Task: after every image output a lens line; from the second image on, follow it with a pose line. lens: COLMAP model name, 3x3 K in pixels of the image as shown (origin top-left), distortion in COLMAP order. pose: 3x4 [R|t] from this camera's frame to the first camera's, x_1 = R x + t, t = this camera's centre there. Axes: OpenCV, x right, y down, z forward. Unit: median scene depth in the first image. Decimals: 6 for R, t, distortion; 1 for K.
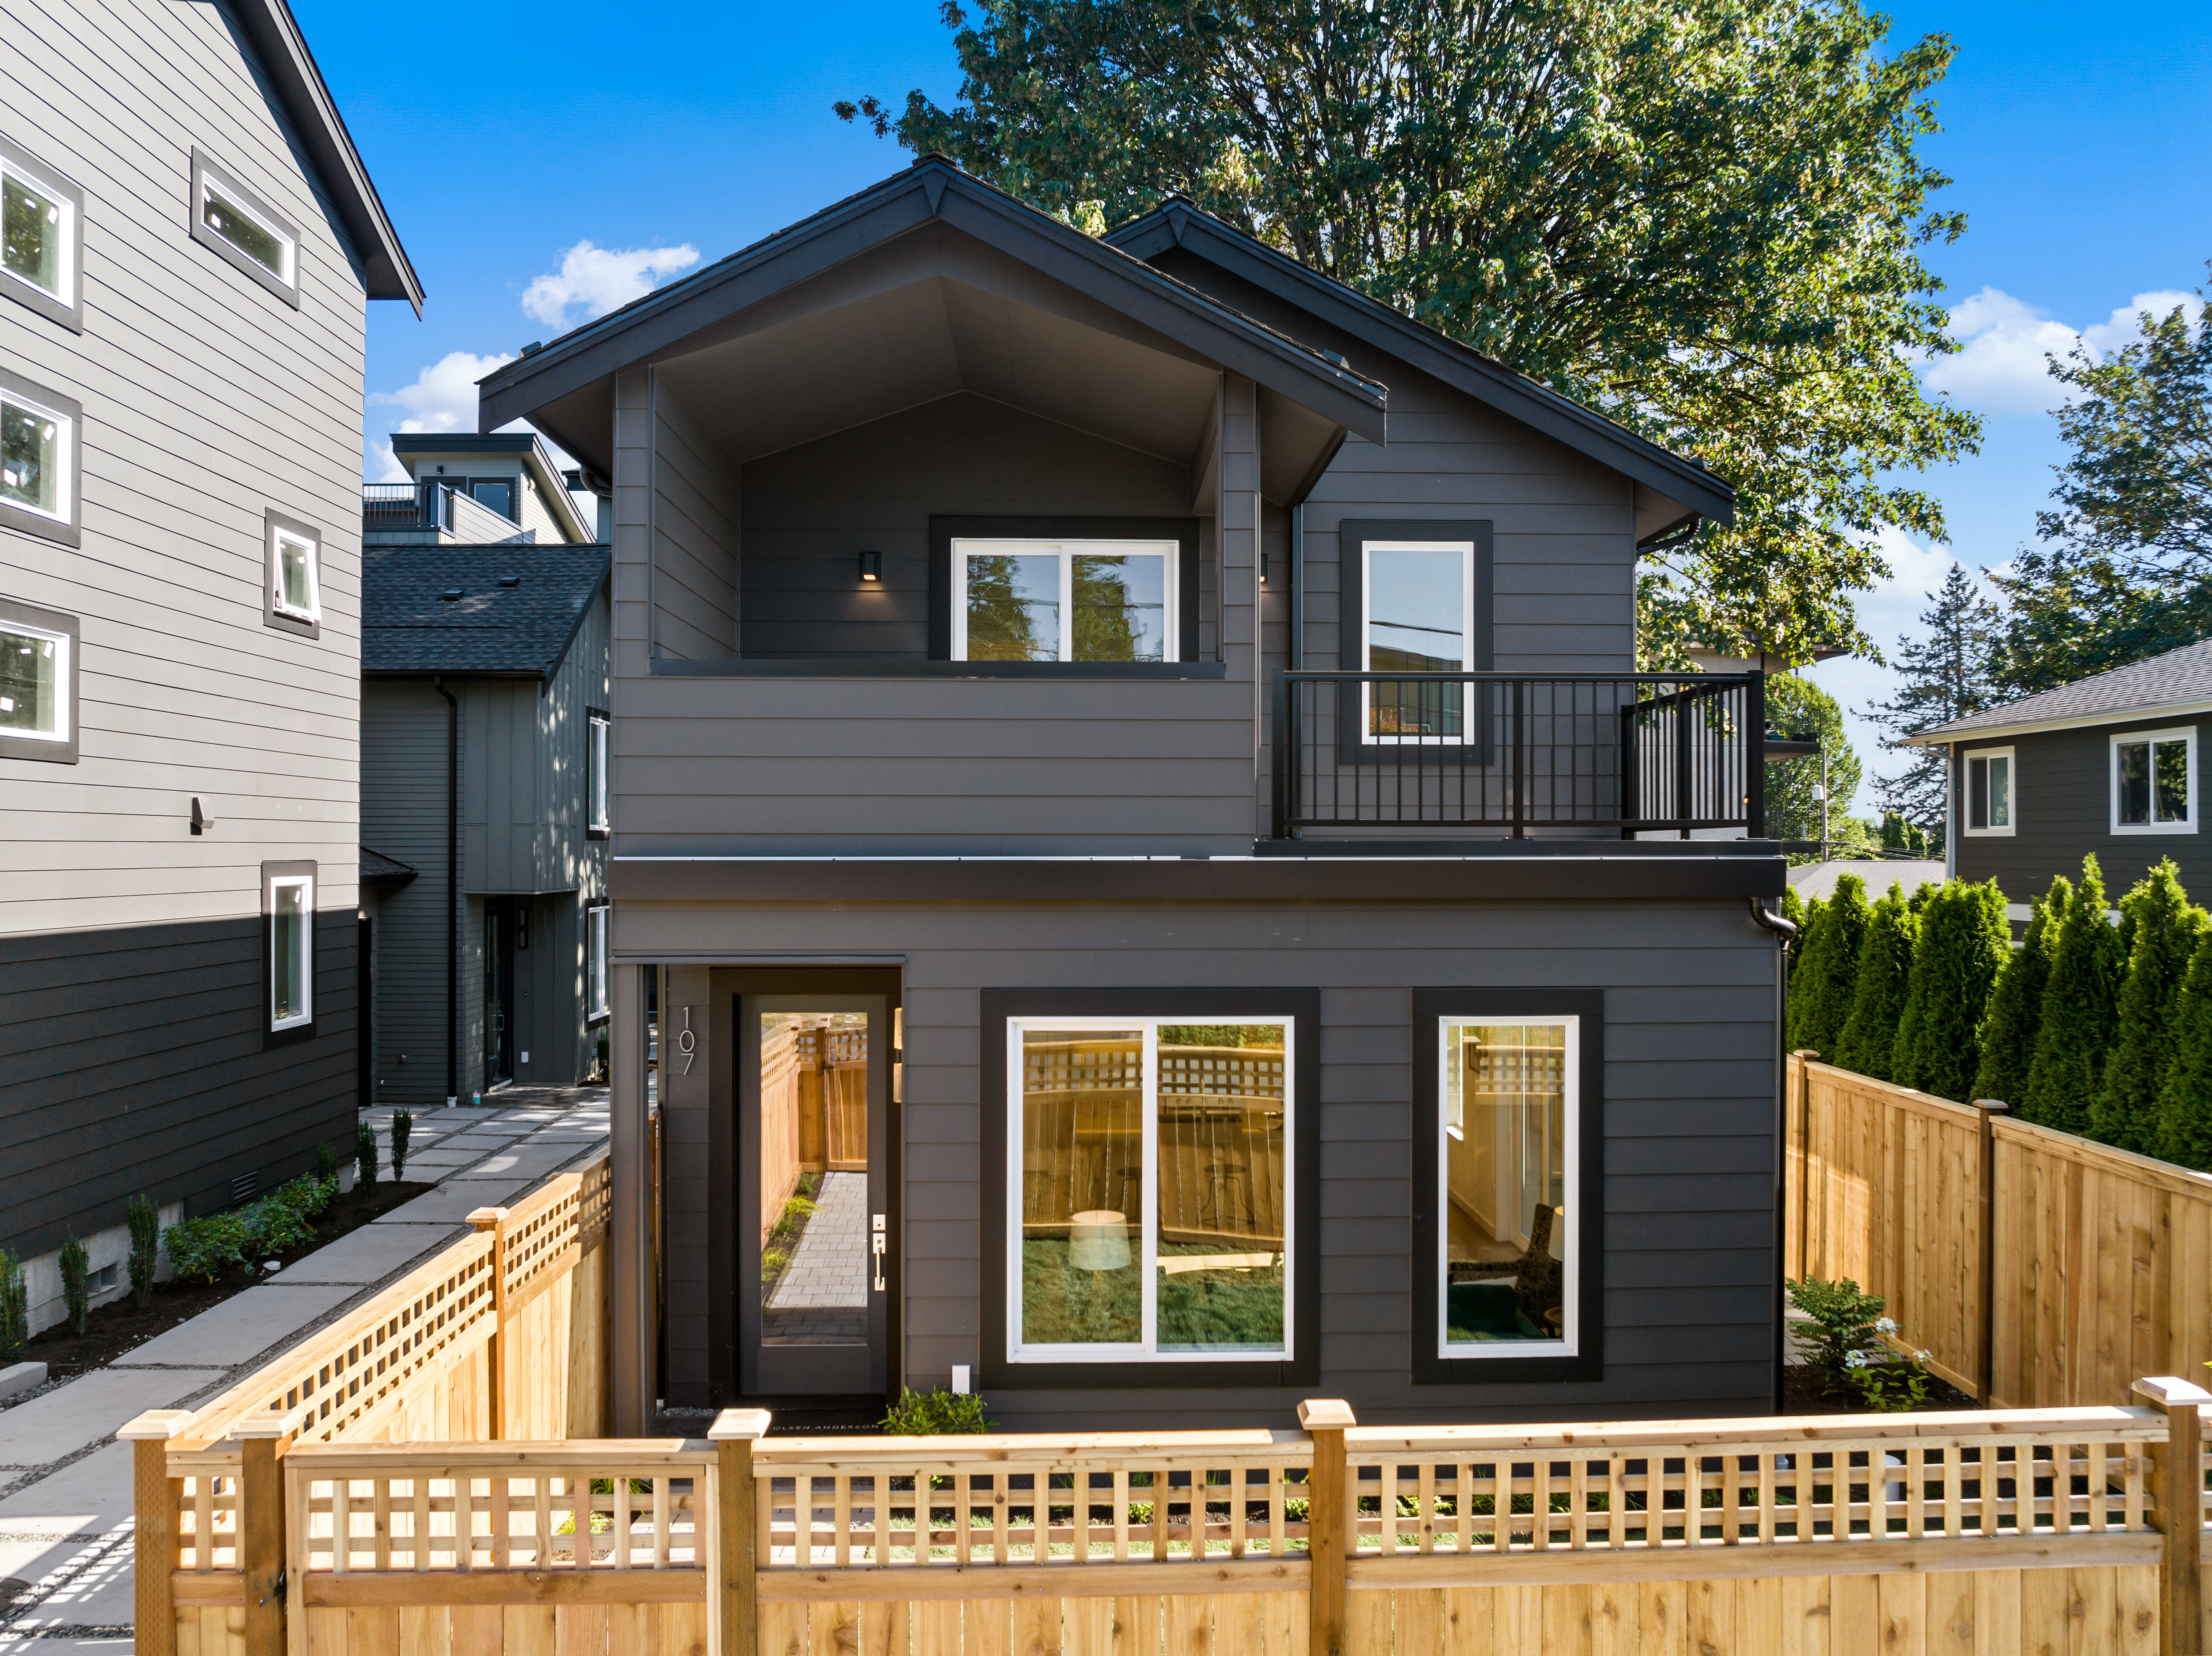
lens RADIAL K [[1621.9, 0, 1106.0], [0, 1621.9, 828.0], [0, 0, 1]] dist [-0.073006, 0.042416]
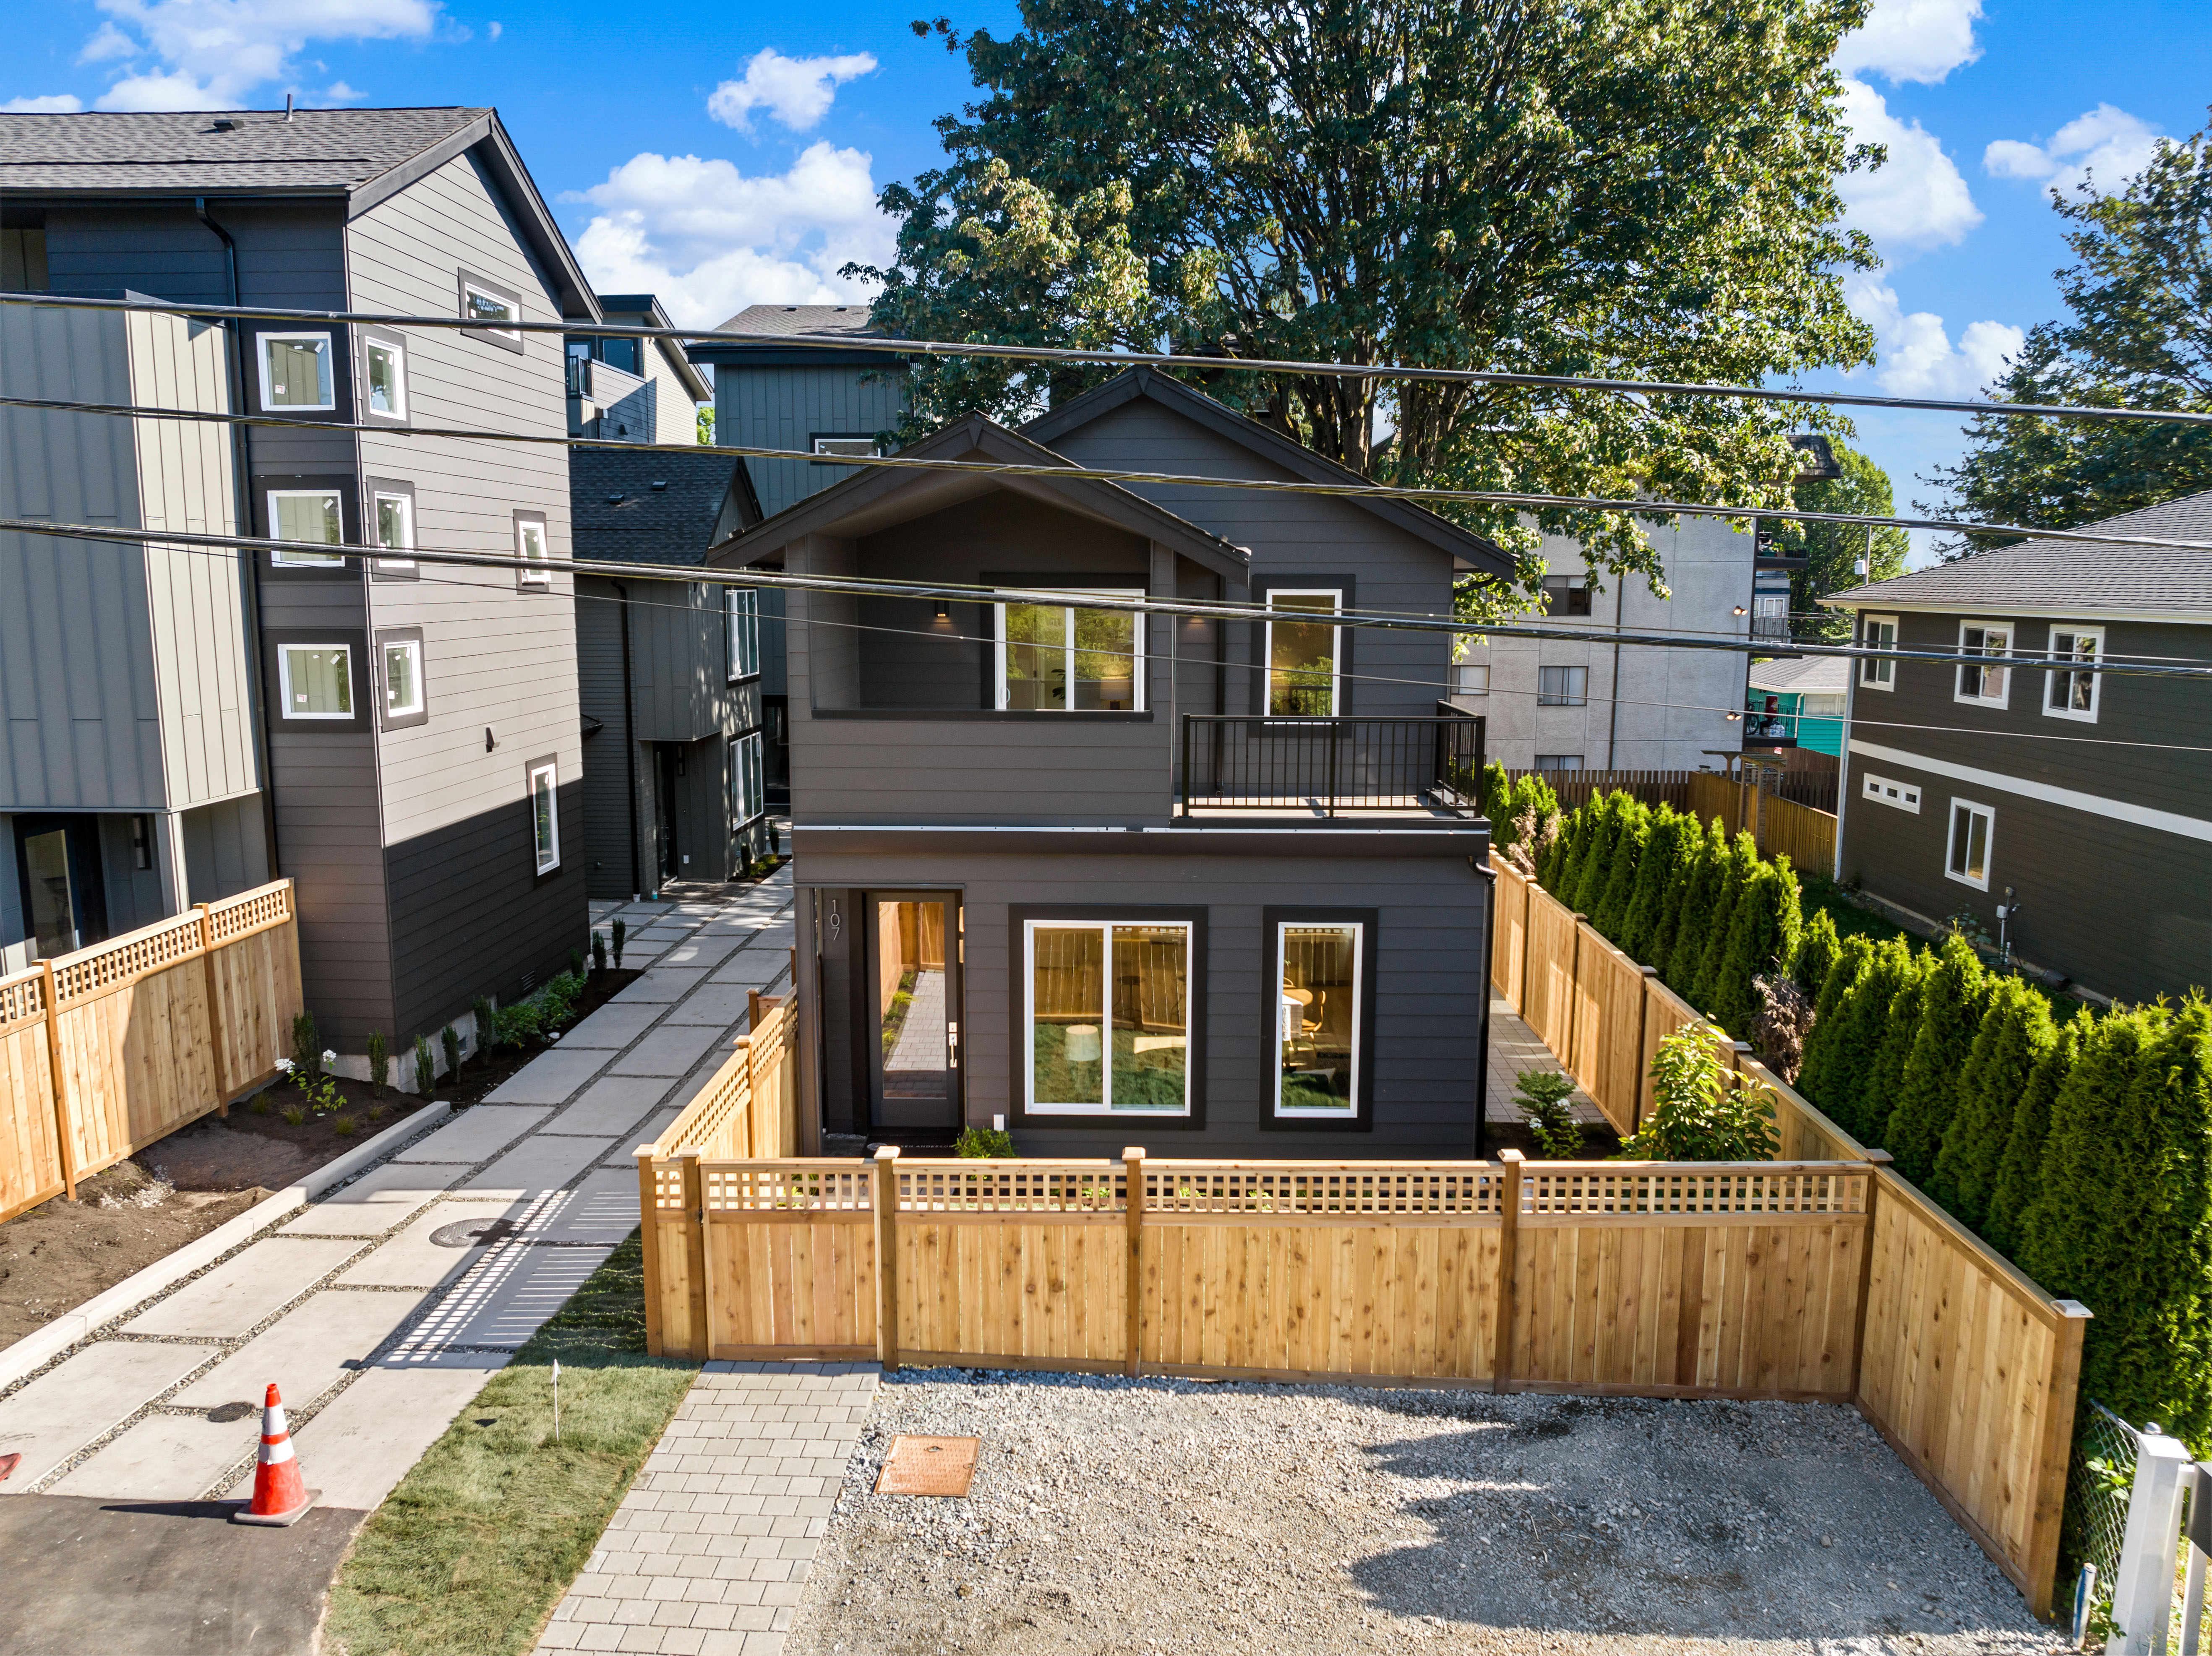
lens RADIAL K [[1596.1, 0, 1106.0], [0, 1596.1, 828.0], [0, 0, 1]] dist [-0.040289, 0.002672]
pose [[0.998604, 0.010972, -0.051661, 0.111515], [-0.002175, 0.985898, 0.167333, -0.261149], [0.052768, -0.166987, 0.984546, -0.642626]]
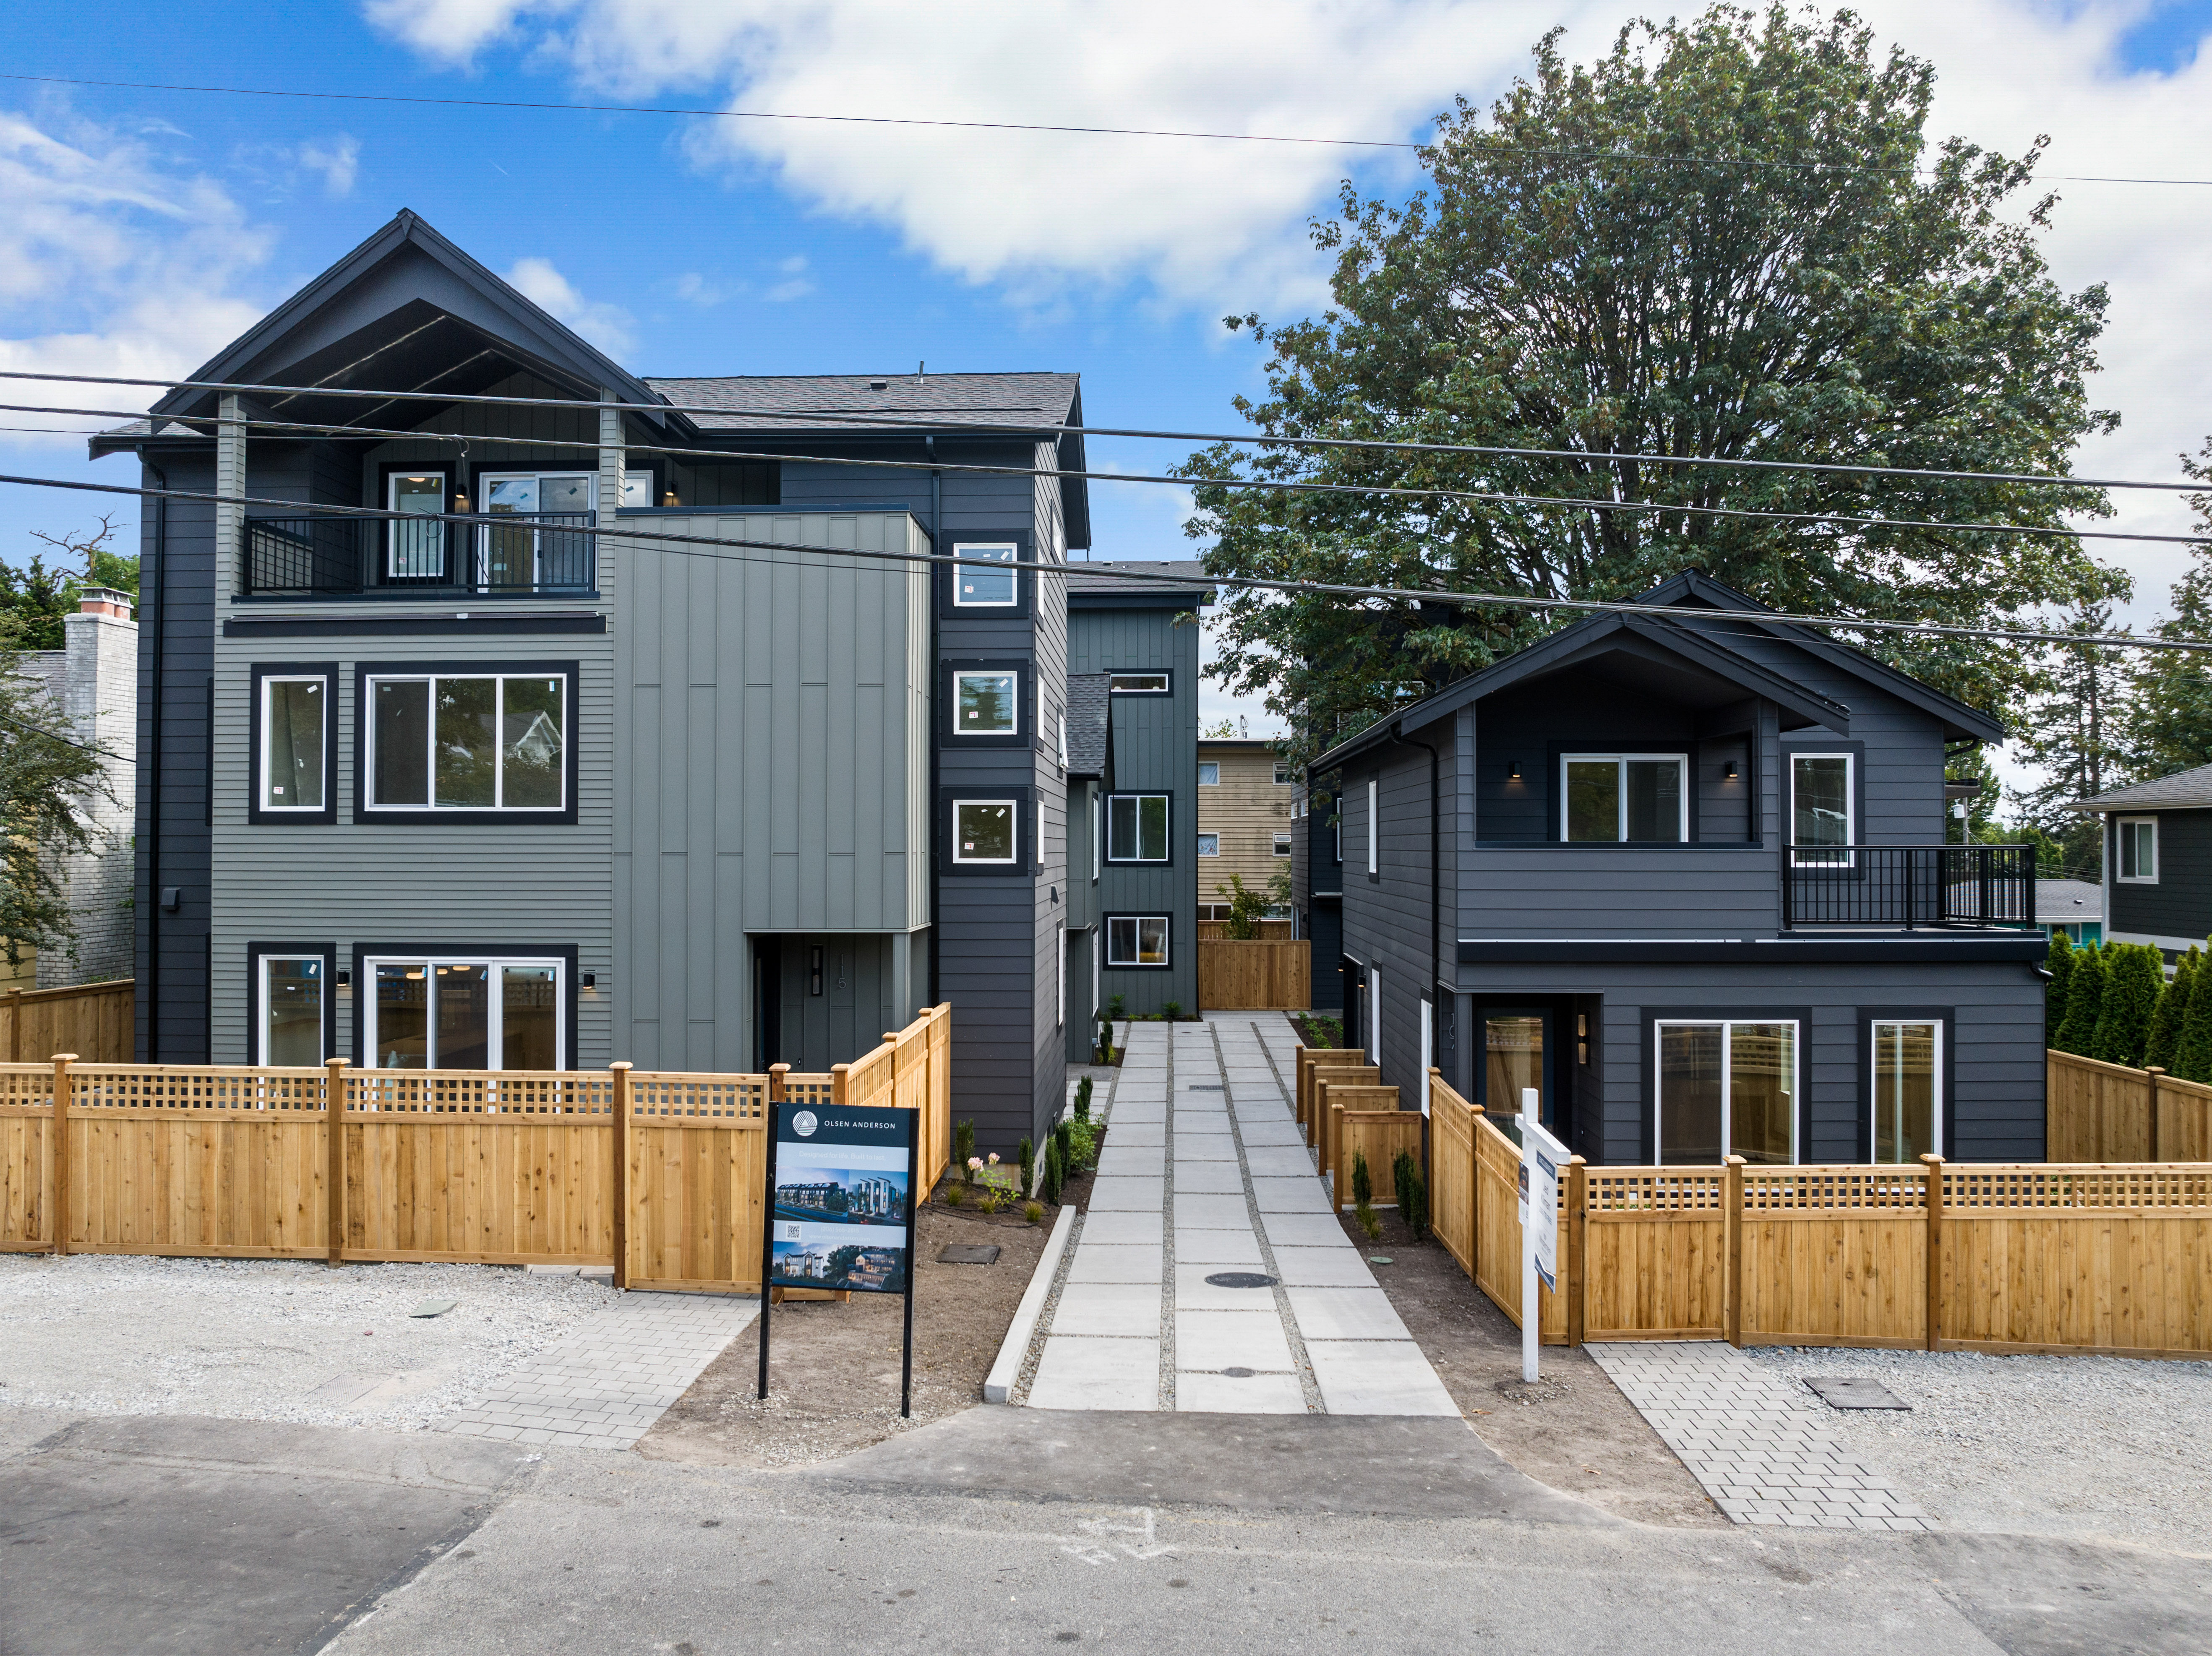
lens RADIAL K [[1596.1, 0, 1106.0], [0, 1596.1, 828.0], [0, 0, 1]] dist [-0.040289, 0.002672]
pose [[0.997823, -0.001841, -0.065930, -0.611490], [0.001816, 0.999998, -0.000449, -0.122028], [0.065931, 0.000328, 0.997824, -1.017180]]
